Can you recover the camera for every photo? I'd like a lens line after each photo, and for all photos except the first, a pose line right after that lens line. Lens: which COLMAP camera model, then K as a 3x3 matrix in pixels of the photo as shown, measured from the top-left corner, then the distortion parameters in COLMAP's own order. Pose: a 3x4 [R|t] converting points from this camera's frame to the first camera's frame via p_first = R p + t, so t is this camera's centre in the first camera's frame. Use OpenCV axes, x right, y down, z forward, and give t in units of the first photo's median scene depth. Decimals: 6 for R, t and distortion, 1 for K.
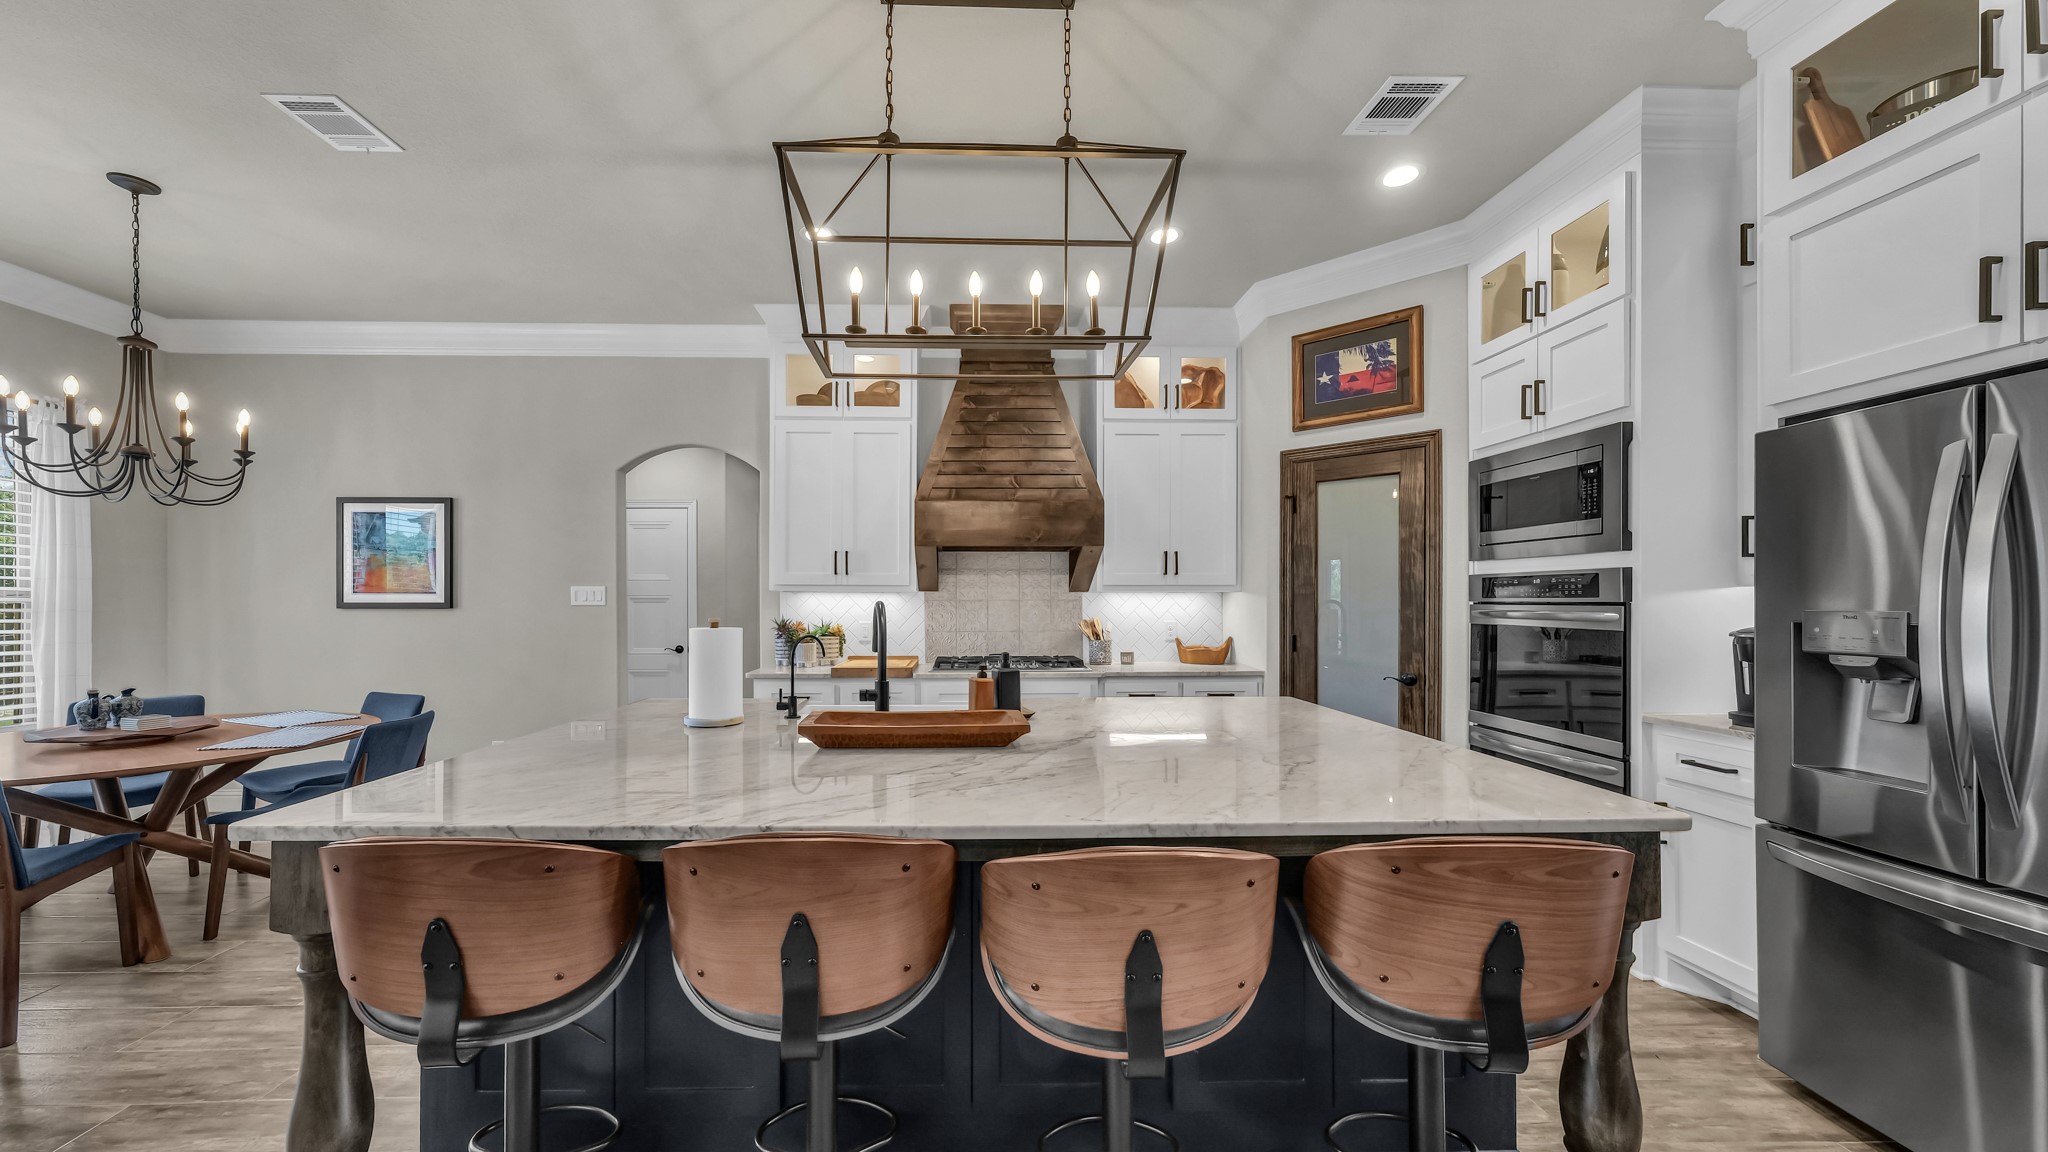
lens RADIAL K [[713.2, 0, 992.0], [0, 713.2, 600.7], [0, 0, 1]] dist [0.007836, 0.000237]
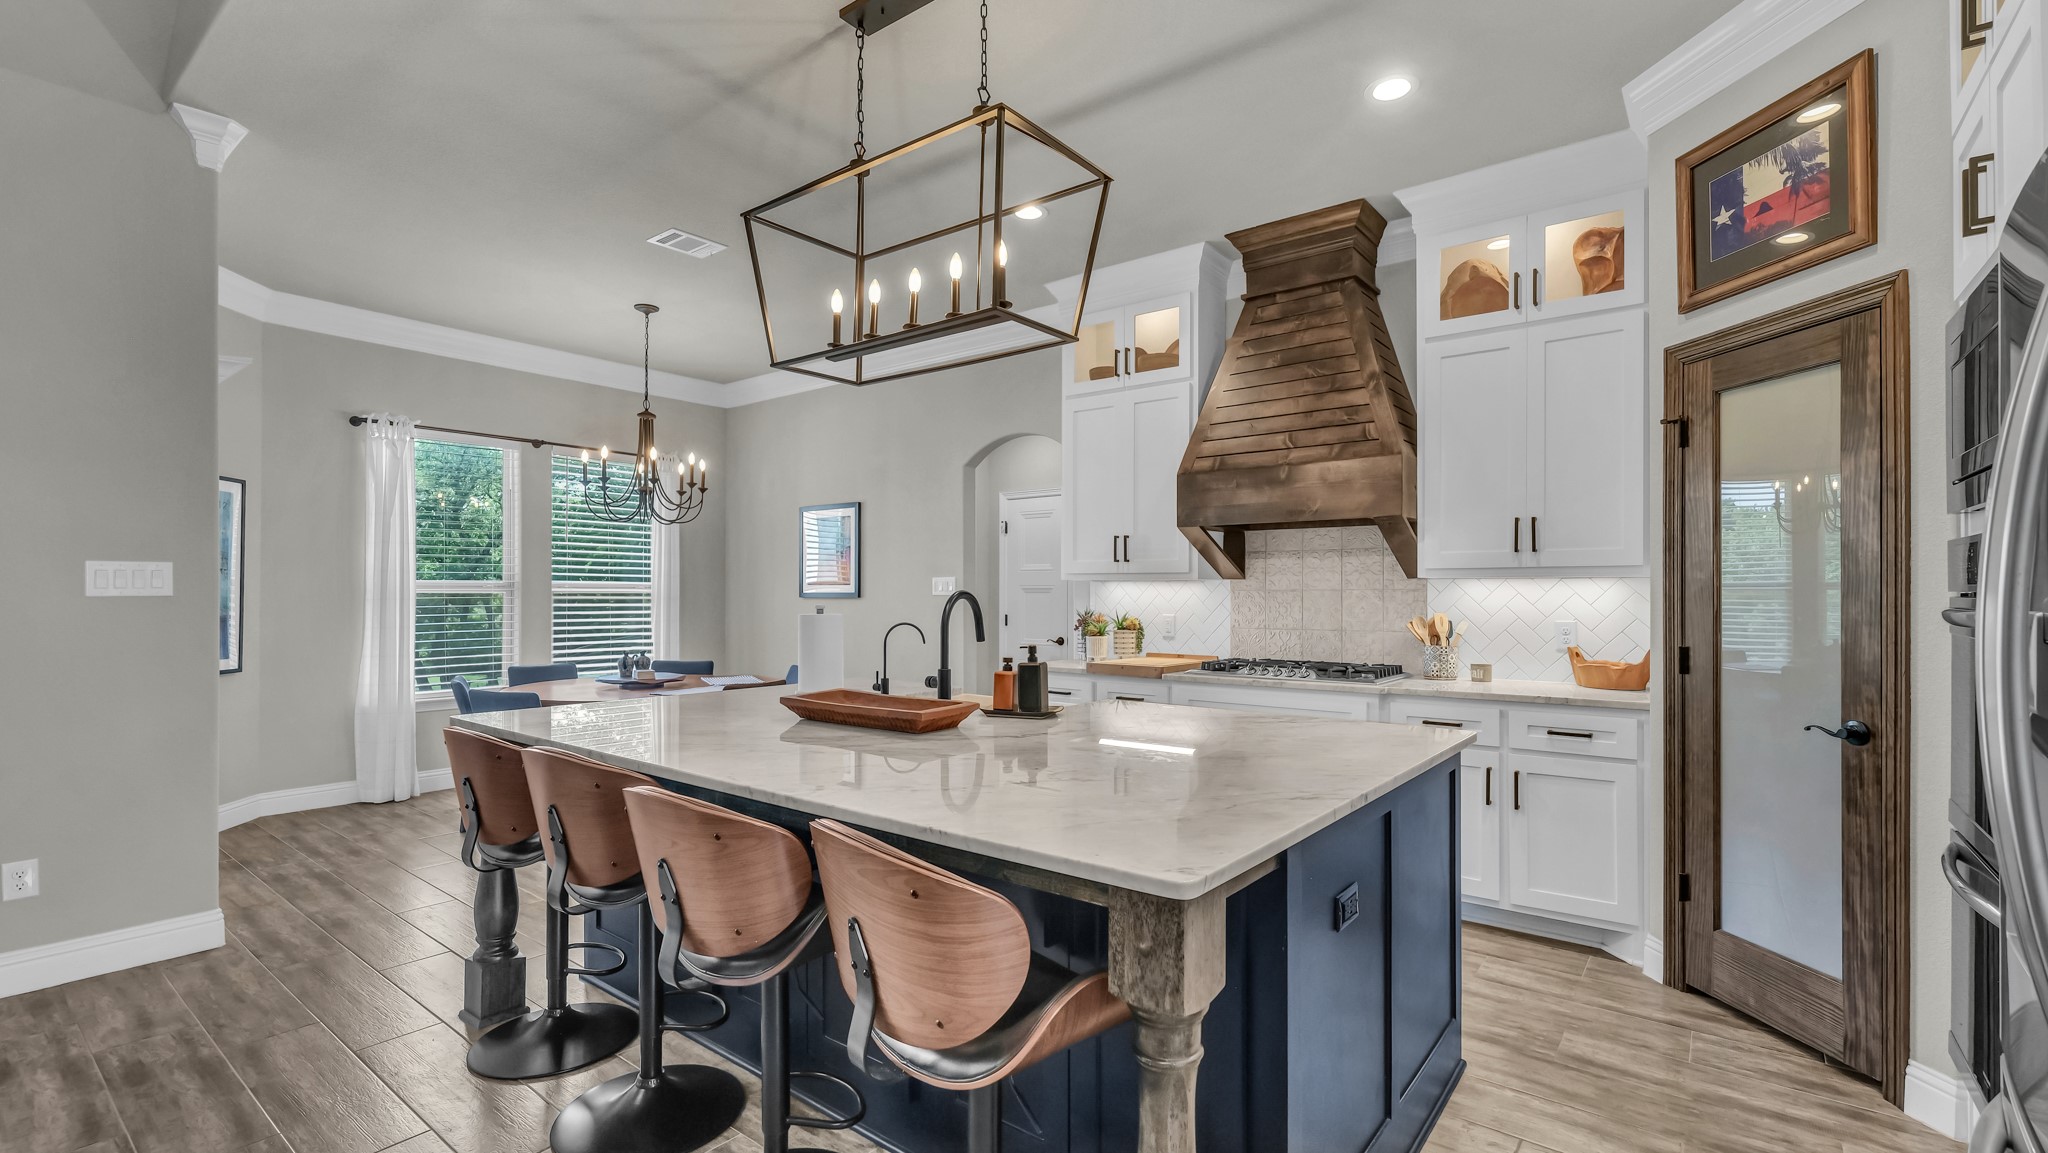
lens RADIAL K [[911.3, 0, 1072.4], [0, 911.3, 582.8], [0, 0, 1]] dist [0.012977, 0.000388]
pose [[0.782739, -0.005665, -0.622324, 0.520083], [-0.000878, 0.999948, -0.010208, 0.002296], [0.622349, 0.008537, 0.782693, 0.065950]]
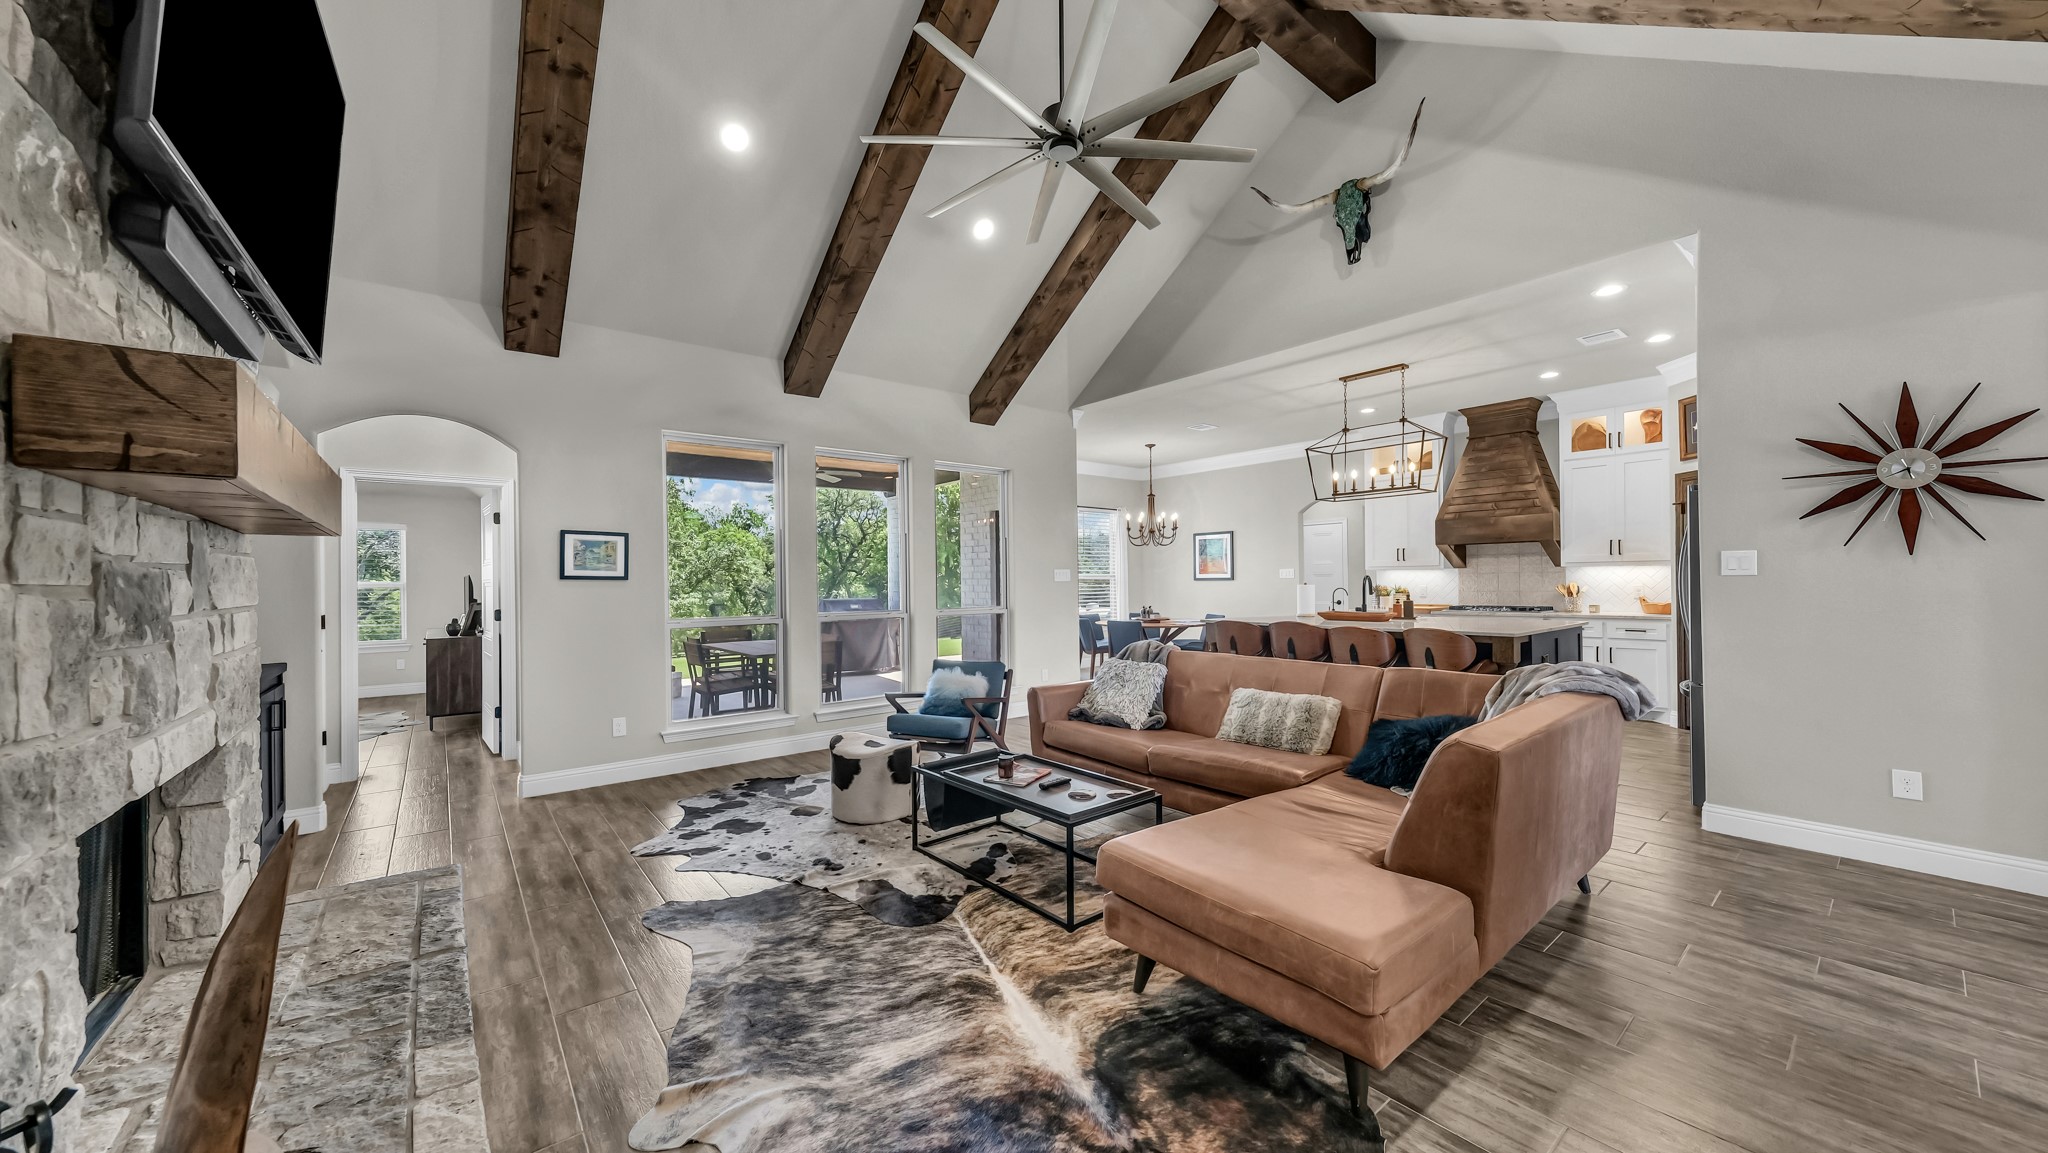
lens RADIAL K [[760.3, 0, 1019.0], [0, 760.3, 576.9], [0, 0, 1]] dist [0.000943, 0.000150]
pose [[0.607015, -0.010361, -0.794623, 0.896945], [0.011348, 0.999926, -0.004370, 0.004969], [0.794610, -0.006365, 0.607087, -1.200555]]
